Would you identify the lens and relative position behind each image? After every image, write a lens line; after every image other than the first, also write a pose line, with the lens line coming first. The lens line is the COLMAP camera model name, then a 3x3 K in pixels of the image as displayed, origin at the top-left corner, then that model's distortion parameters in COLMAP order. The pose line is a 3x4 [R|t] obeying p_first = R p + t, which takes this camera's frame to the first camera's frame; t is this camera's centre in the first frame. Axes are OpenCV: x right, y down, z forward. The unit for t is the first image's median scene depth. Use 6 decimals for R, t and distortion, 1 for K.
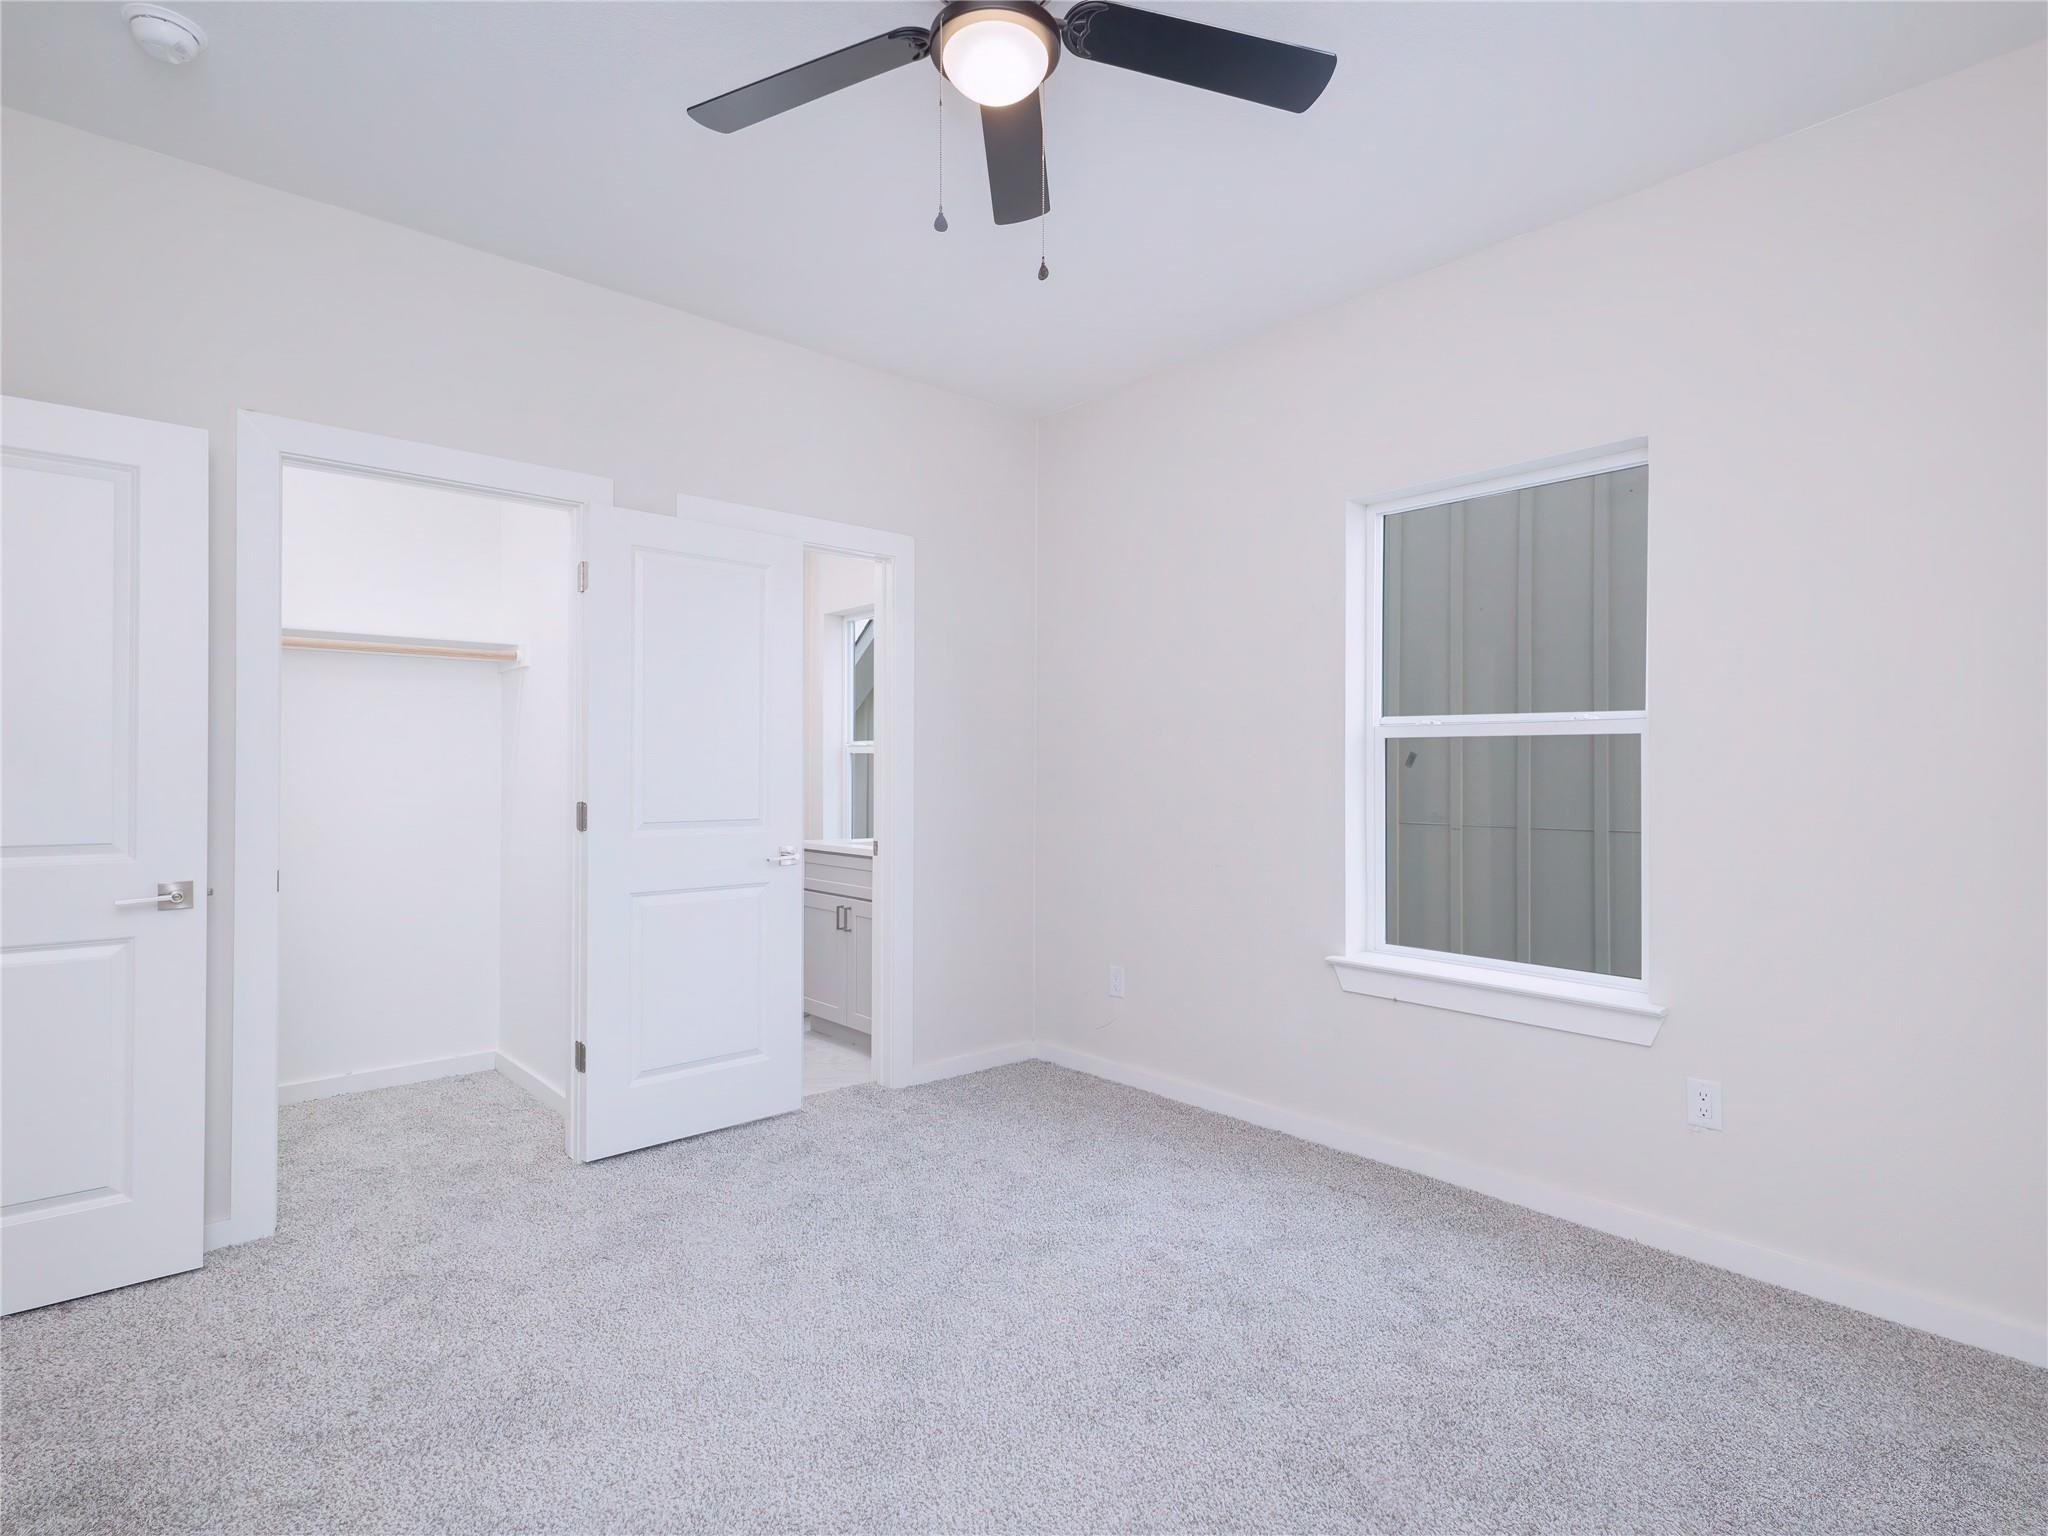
lens RADIAL K [[1056.4, 0, 1030.7], [0, 1056.4, 765.3], [0, 0, 1]] dist [0.003781, -0.000445]
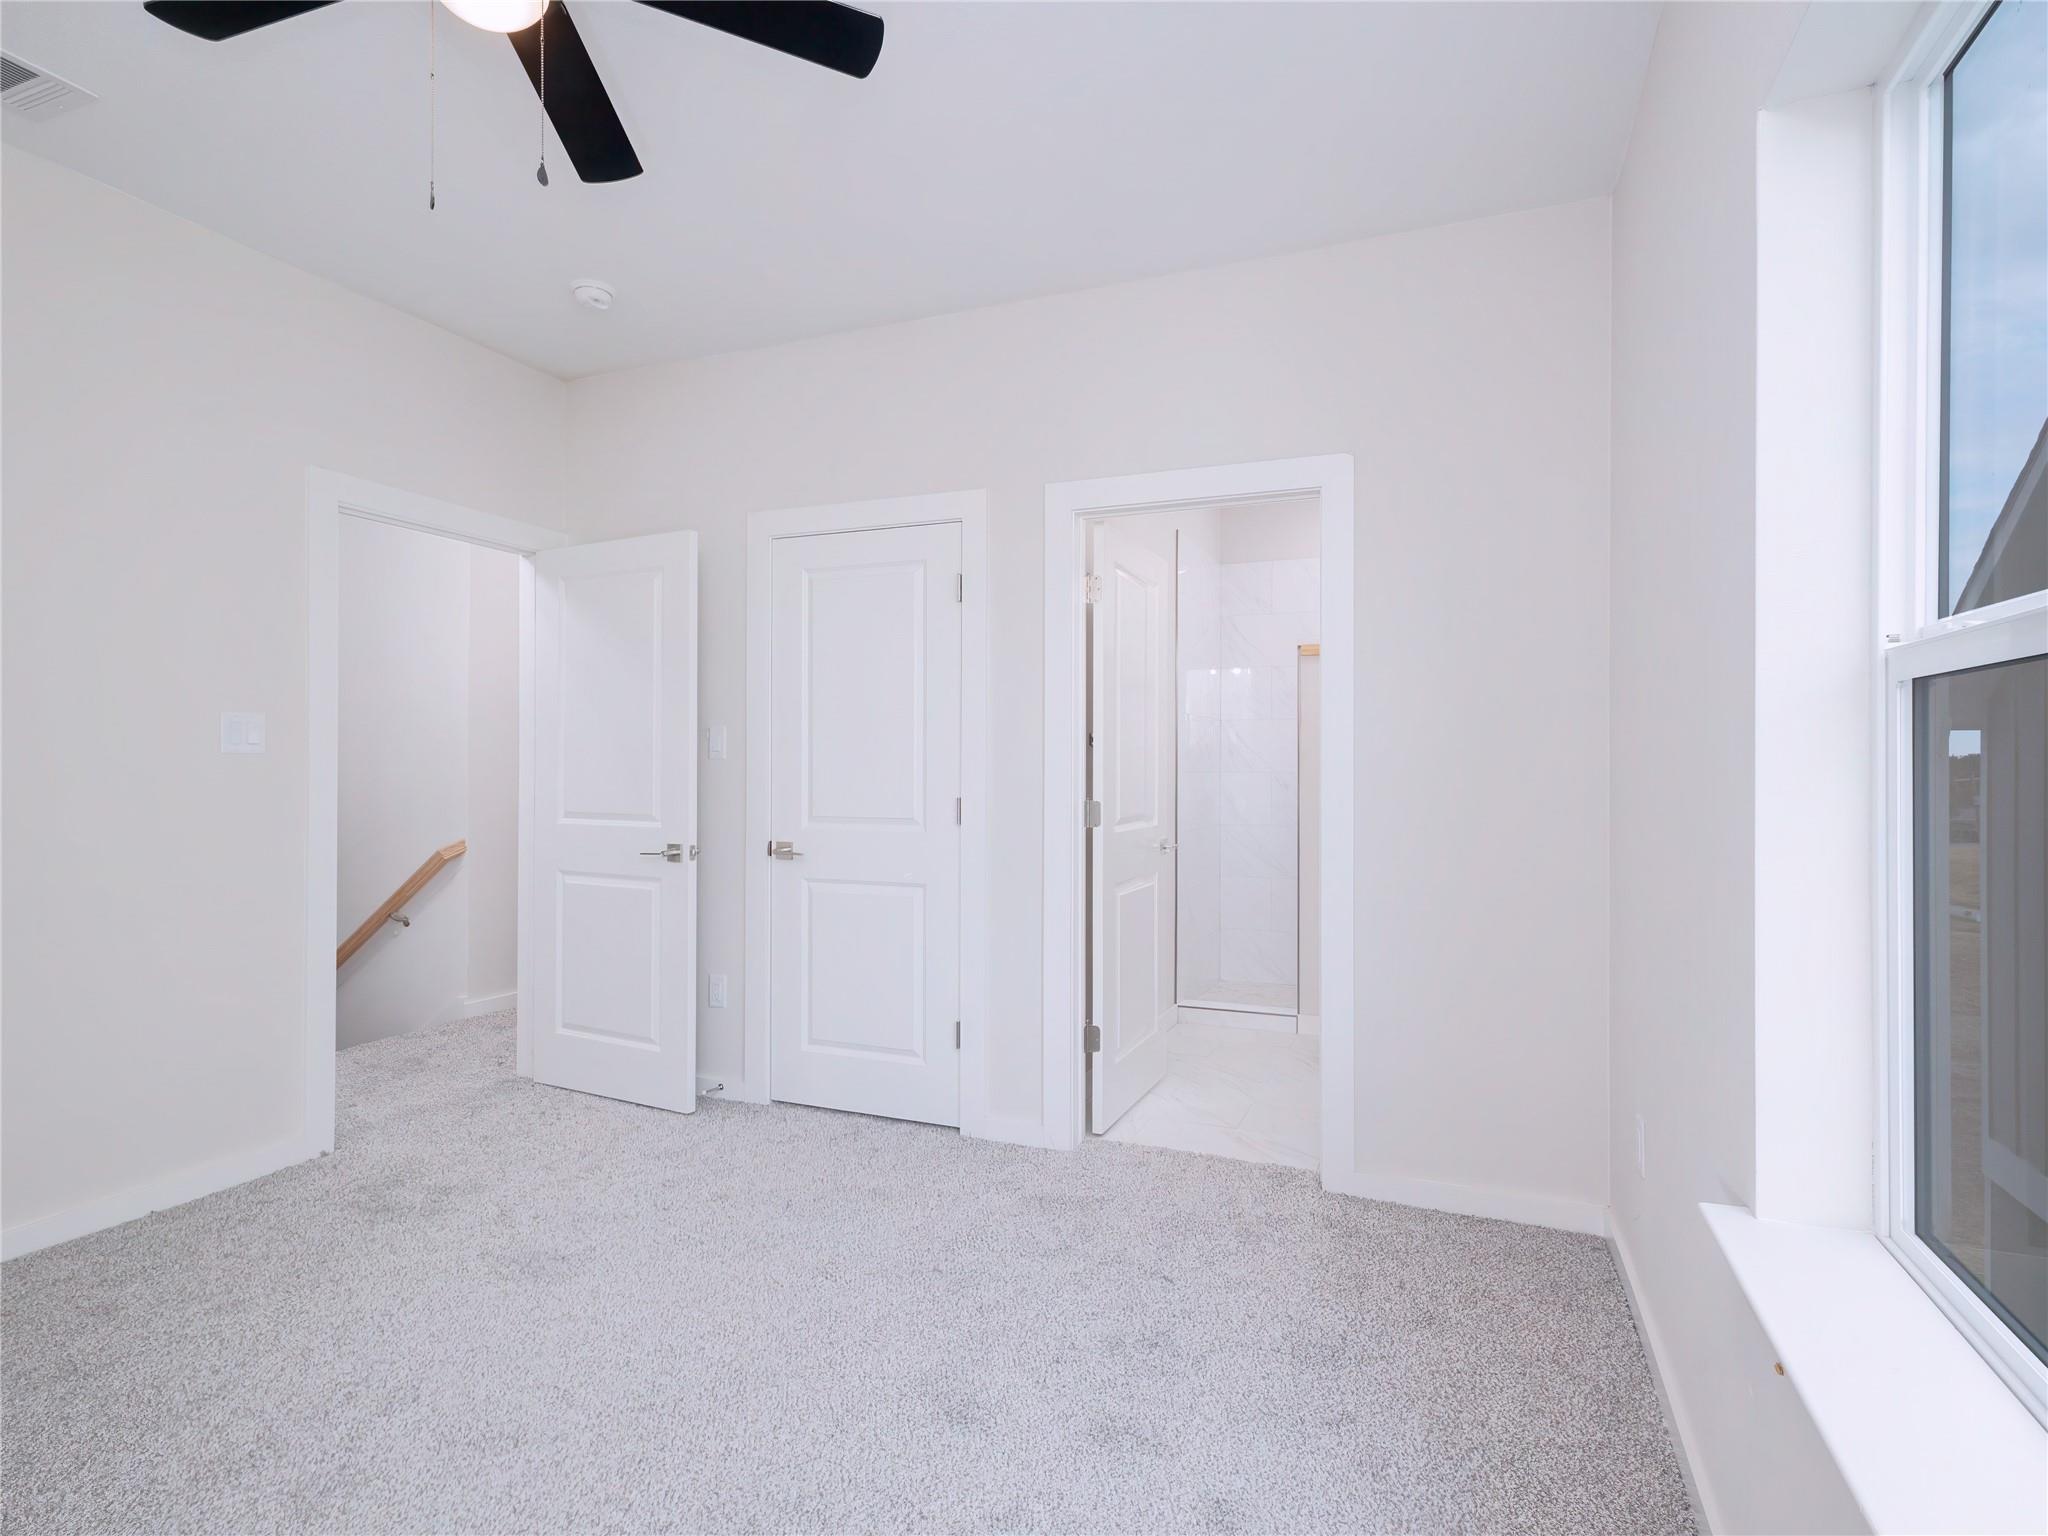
lens RADIAL K [[1046.7, 0, 966.0], [0, 1046.7, 767.9], [0, 0, 1]] dist [0.003794, -0.000474]
pose [[0.431516, -0.006705, -0.902080, 0.544909], [0.004610, 0.999976, -0.005227, 0.007637], [0.902093, -0.001904, 0.431537, 0.551206]]
